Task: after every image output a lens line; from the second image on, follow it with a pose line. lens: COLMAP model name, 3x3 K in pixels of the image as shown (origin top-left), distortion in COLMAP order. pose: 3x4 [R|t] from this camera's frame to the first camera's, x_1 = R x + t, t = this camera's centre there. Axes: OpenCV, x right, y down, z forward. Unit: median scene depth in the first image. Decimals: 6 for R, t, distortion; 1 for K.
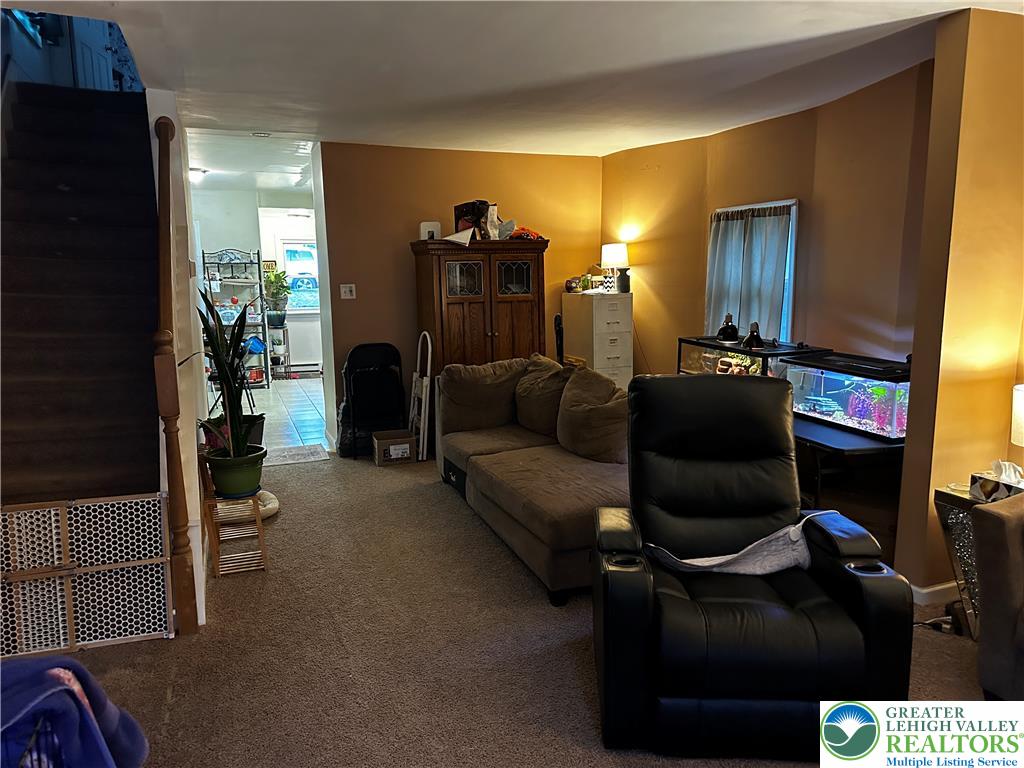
lens RADIAL K [[714.3, 0, 514.1], [0, 714.3, 384.6], [0, 0, 1]] dist [0.008758, -0.009157]
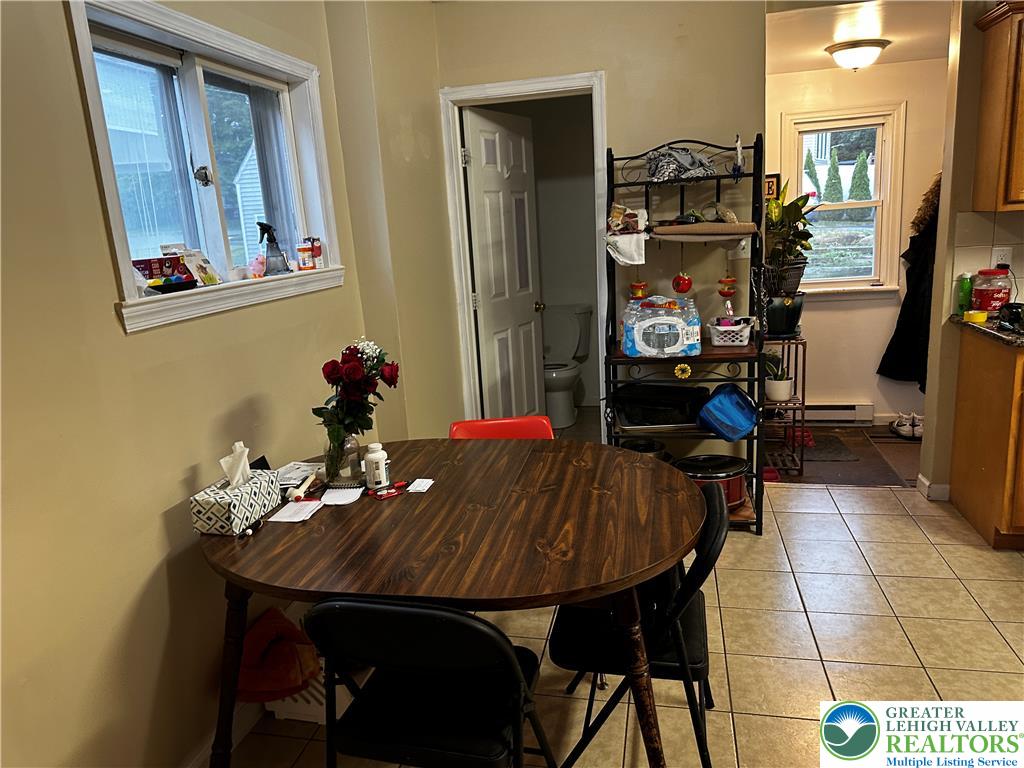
lens RADIAL K [[714.3, 0, 506.9], [0, 714.3, 385.9], [0, 0, 1]] dist [0.008758, -0.009157]
pose [[0.819983, 0.086958, -0.565744, -0.252610], [-0.036398, 0.994314, 0.100076, -0.098770], [0.571229, -0.061468, 0.818486, 0.643971]]
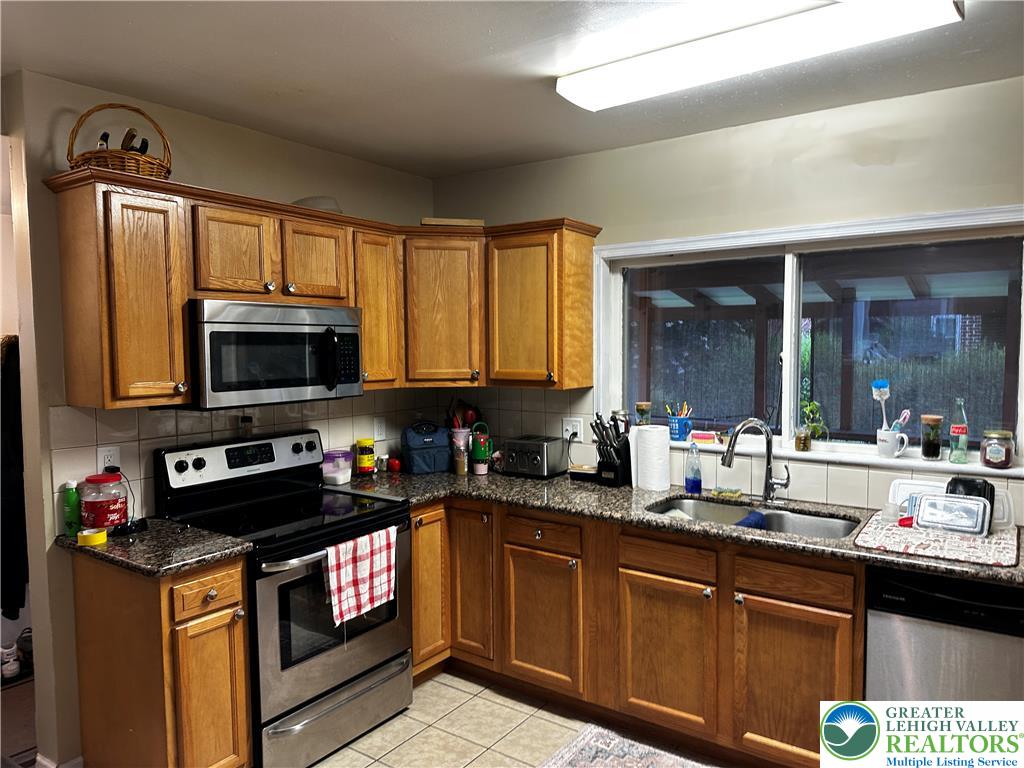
lens RADIAL K [[714.3, 0, 510.3], [0, 714.3, 387.4], [0, 0, 1]] dist [0.008758, -0.009157]
pose [[0.838559, -0.032729, 0.543827, -0.290958], [0.091891, 0.992390, -0.081968, -0.138214], [-0.537006, 0.118708, 0.835185, 0.785166]]
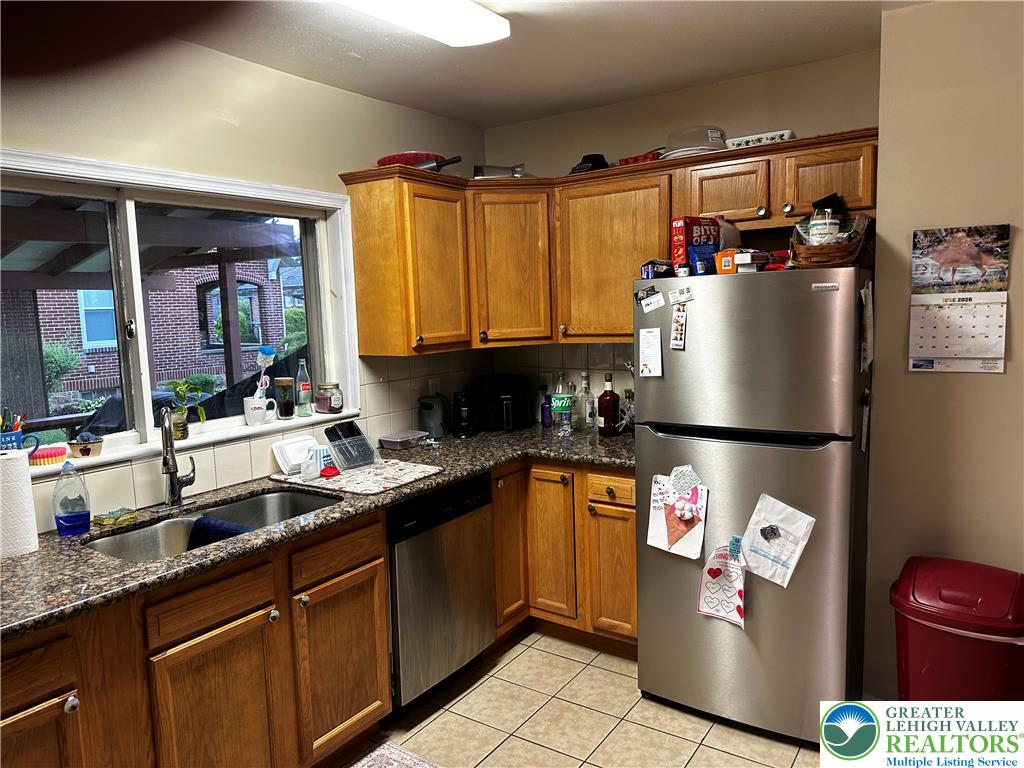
lens RADIAL K [[714.3, 0, 513.2], [0, 714.3, 388.0], [0, 0, 1]] dist [0.008758, -0.009157]
pose [[-0.572183, -0.069065, 0.817213, -0.298778], [0.171199, 0.964437, 0.201375, -0.166065], [-0.802059, 0.255129, -0.540010, 0.962810]]
